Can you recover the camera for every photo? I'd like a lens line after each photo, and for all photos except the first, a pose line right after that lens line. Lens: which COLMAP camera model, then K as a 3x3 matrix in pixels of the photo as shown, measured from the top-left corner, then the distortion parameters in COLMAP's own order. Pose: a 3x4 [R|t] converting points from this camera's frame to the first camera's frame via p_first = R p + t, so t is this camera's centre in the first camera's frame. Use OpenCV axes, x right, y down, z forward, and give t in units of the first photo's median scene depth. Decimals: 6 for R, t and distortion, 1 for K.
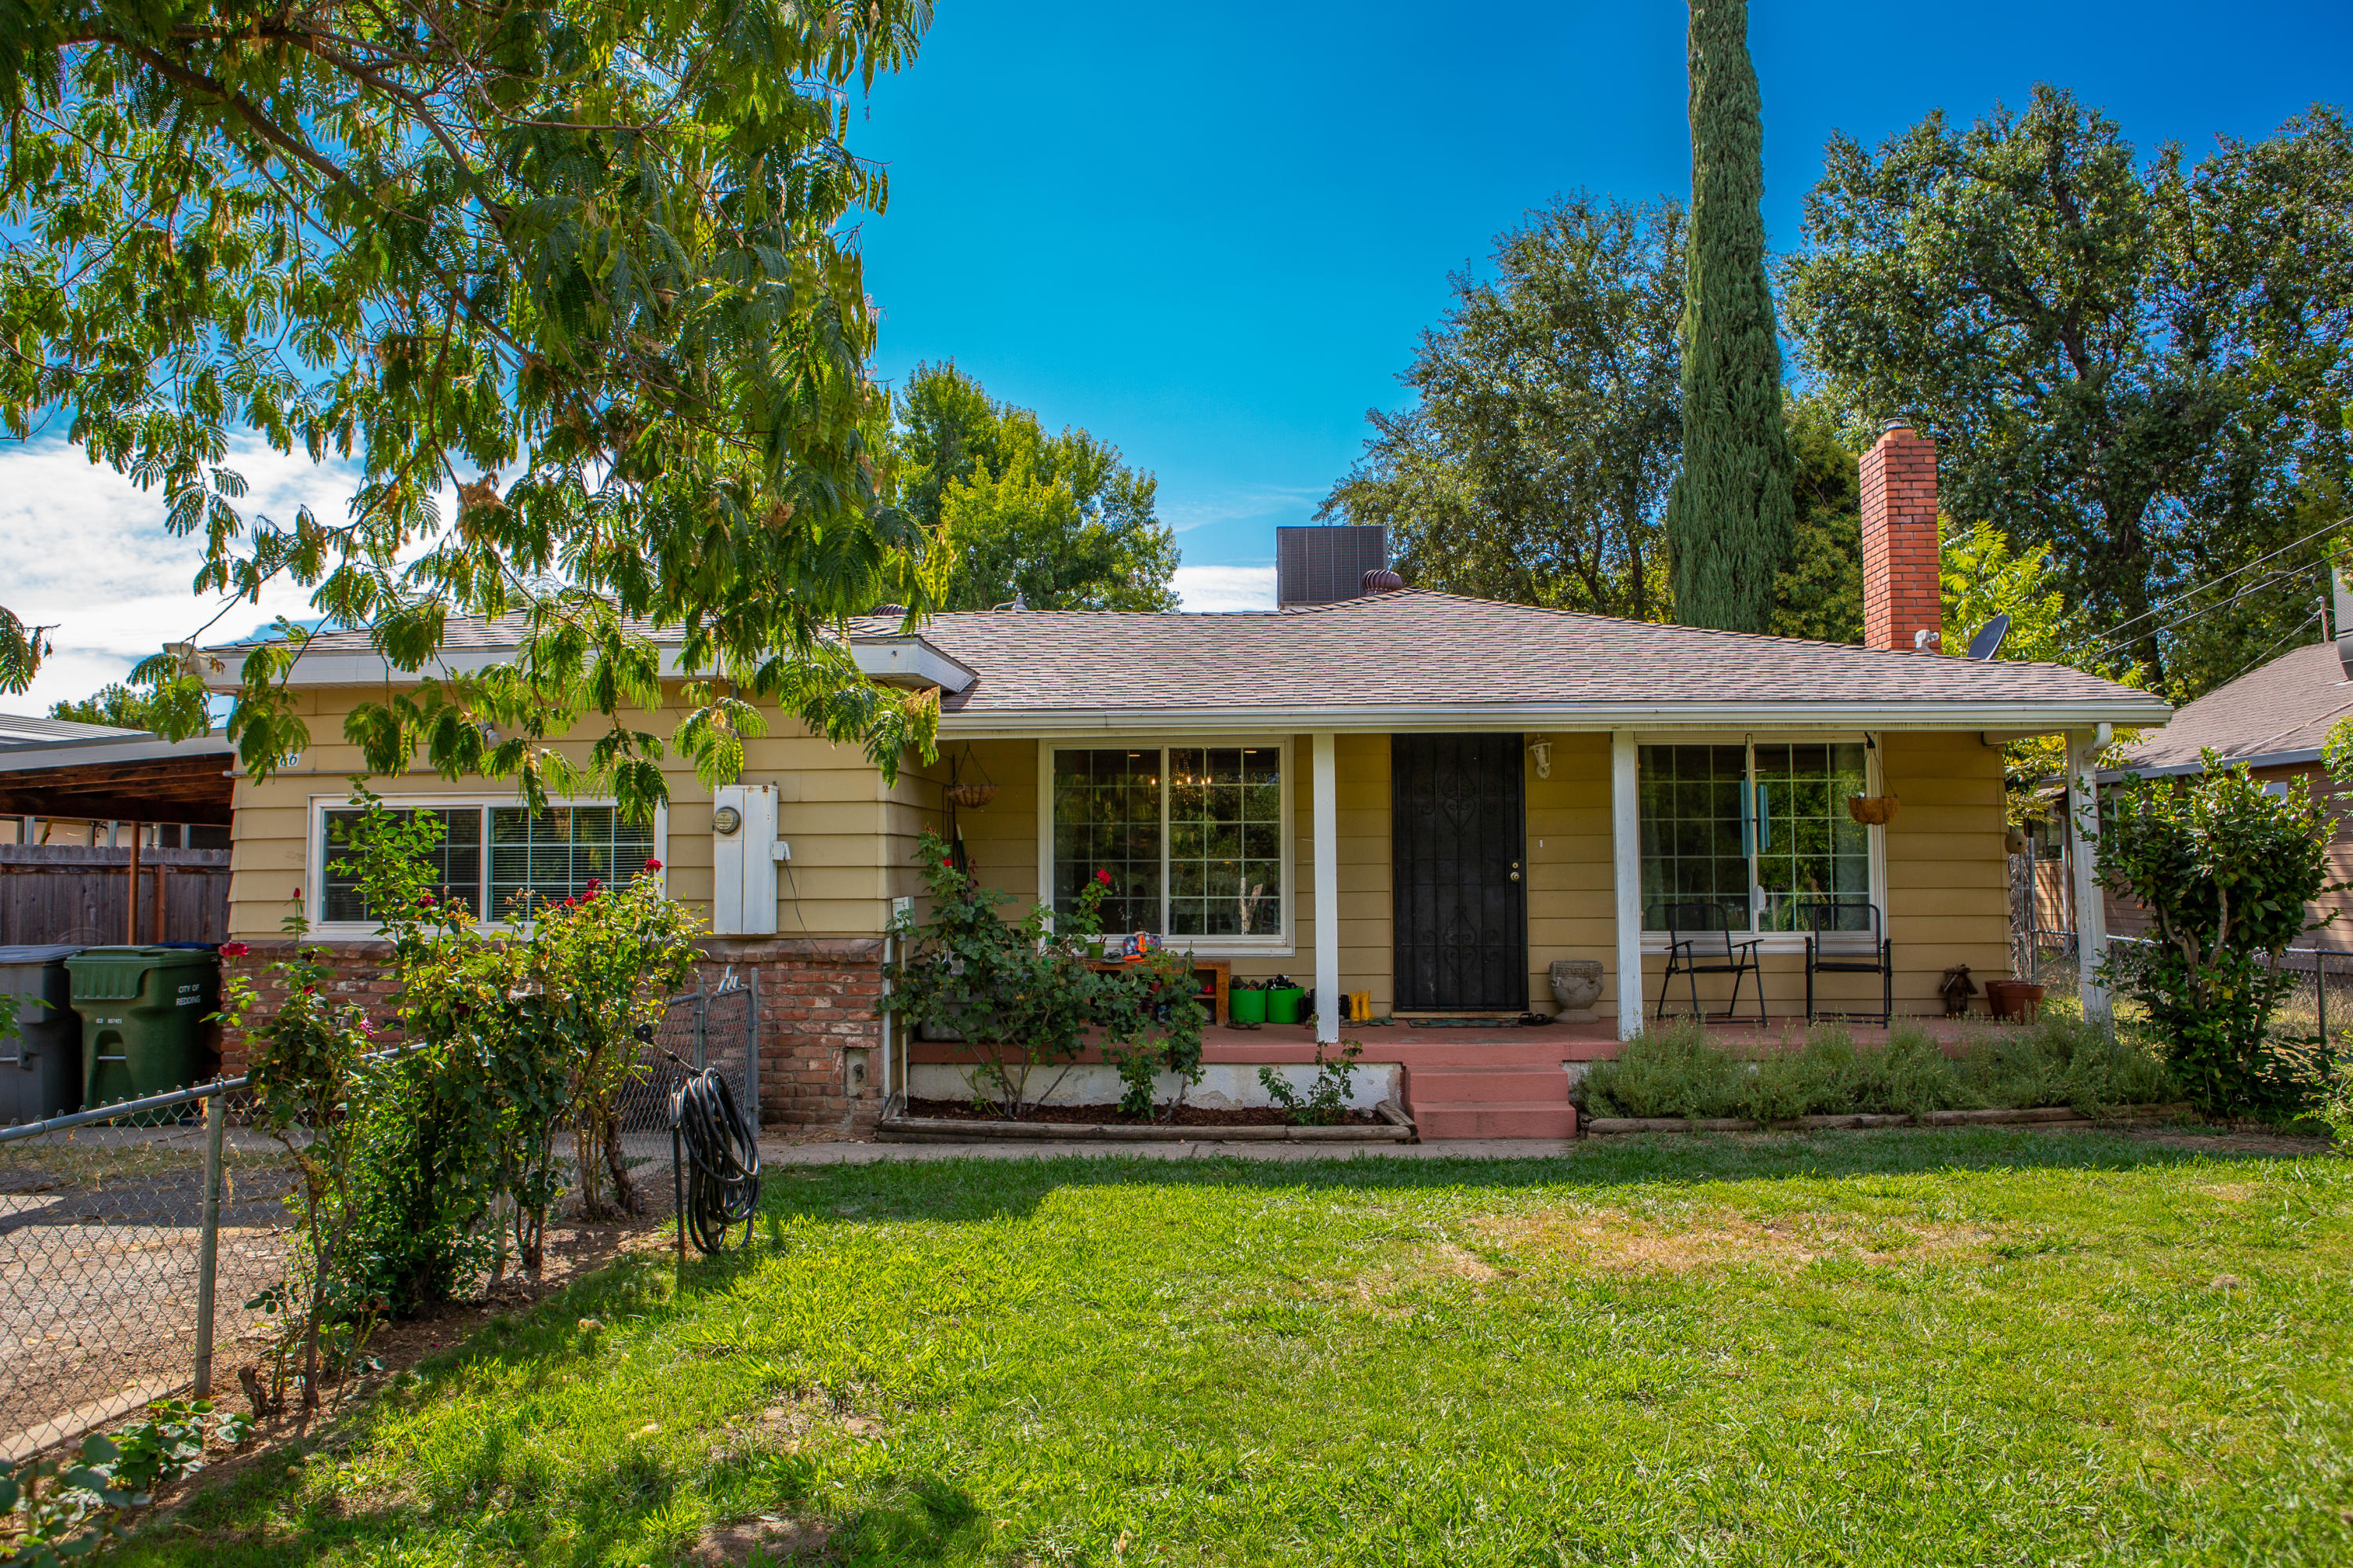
lens RADIAL K [[1696.9, 0, 1152.7], [0, 1696.9, 778.2], [0, 0, 1]] dist [-0.130150, 0.121038]
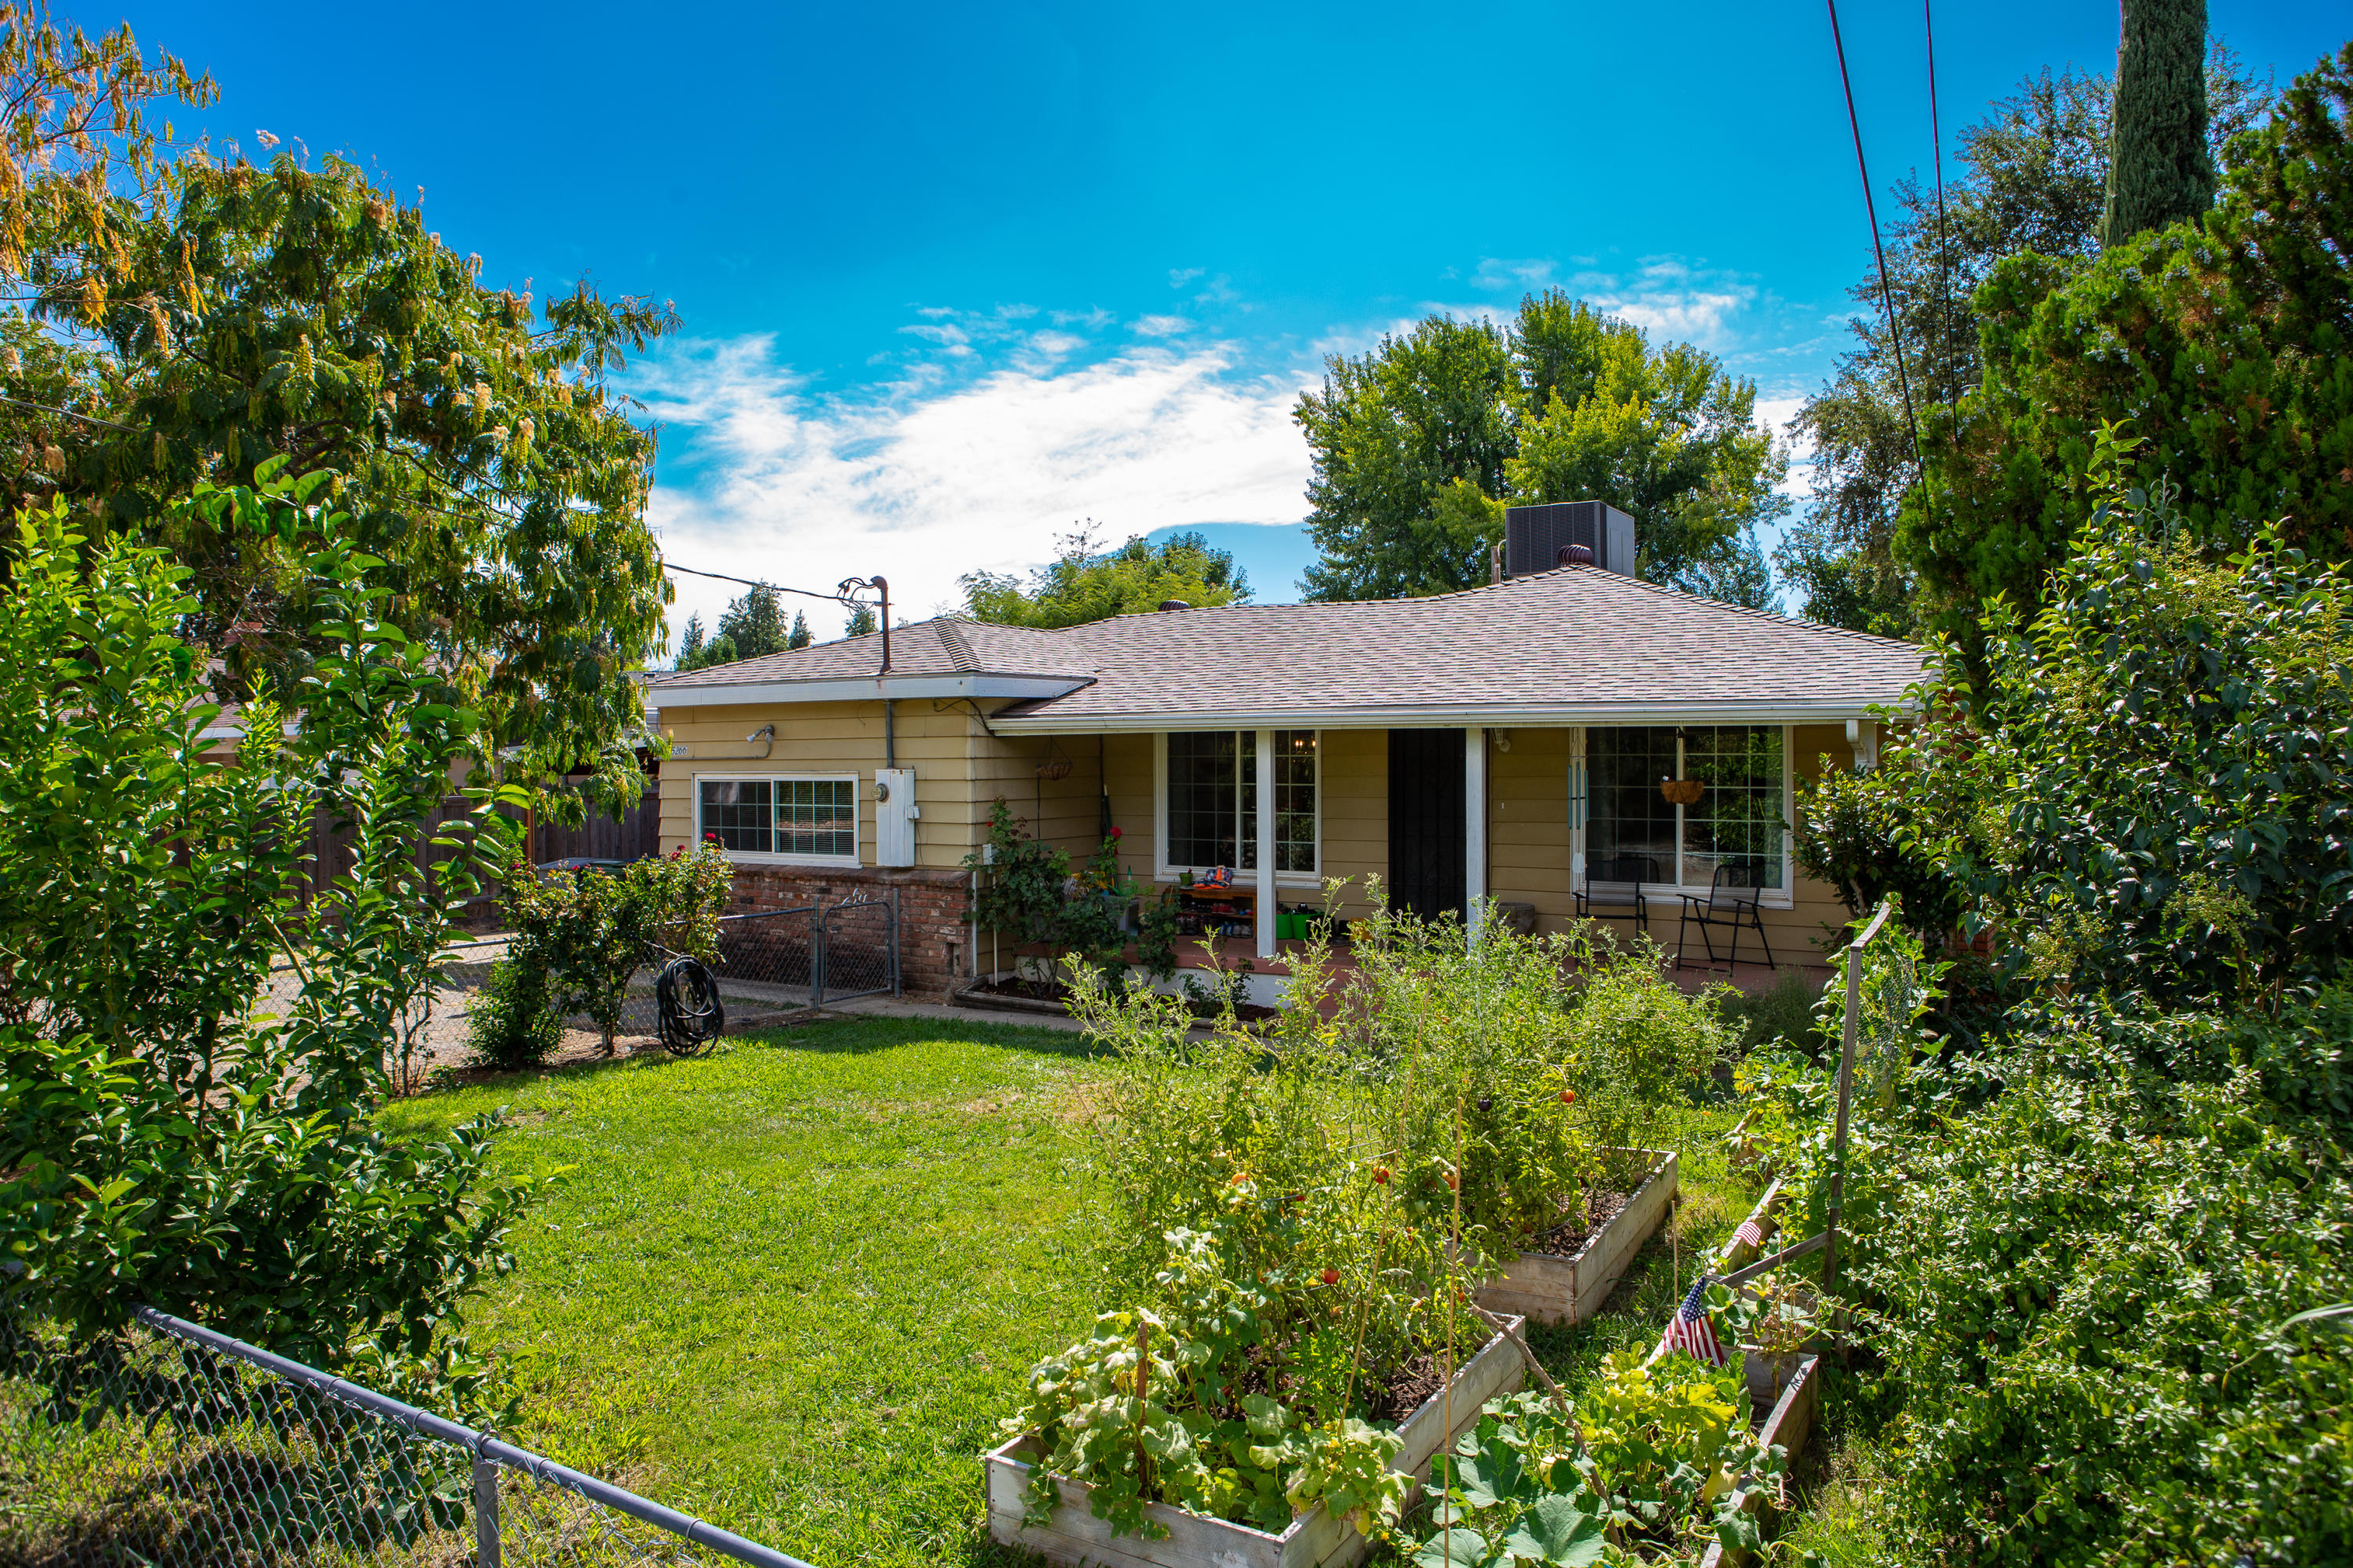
lens RADIAL K [[1696.9, 0, 1152.7], [0, 1696.9, 778.2], [0, 0, 1]] dist [-0.130150, 0.121038]
pose [[0.862161, 0.009114, -0.506553, 0.623856], [0.030601, 0.997076, 0.070024, -0.073951], [0.505710, -0.075873, 0.859361, -0.168436]]
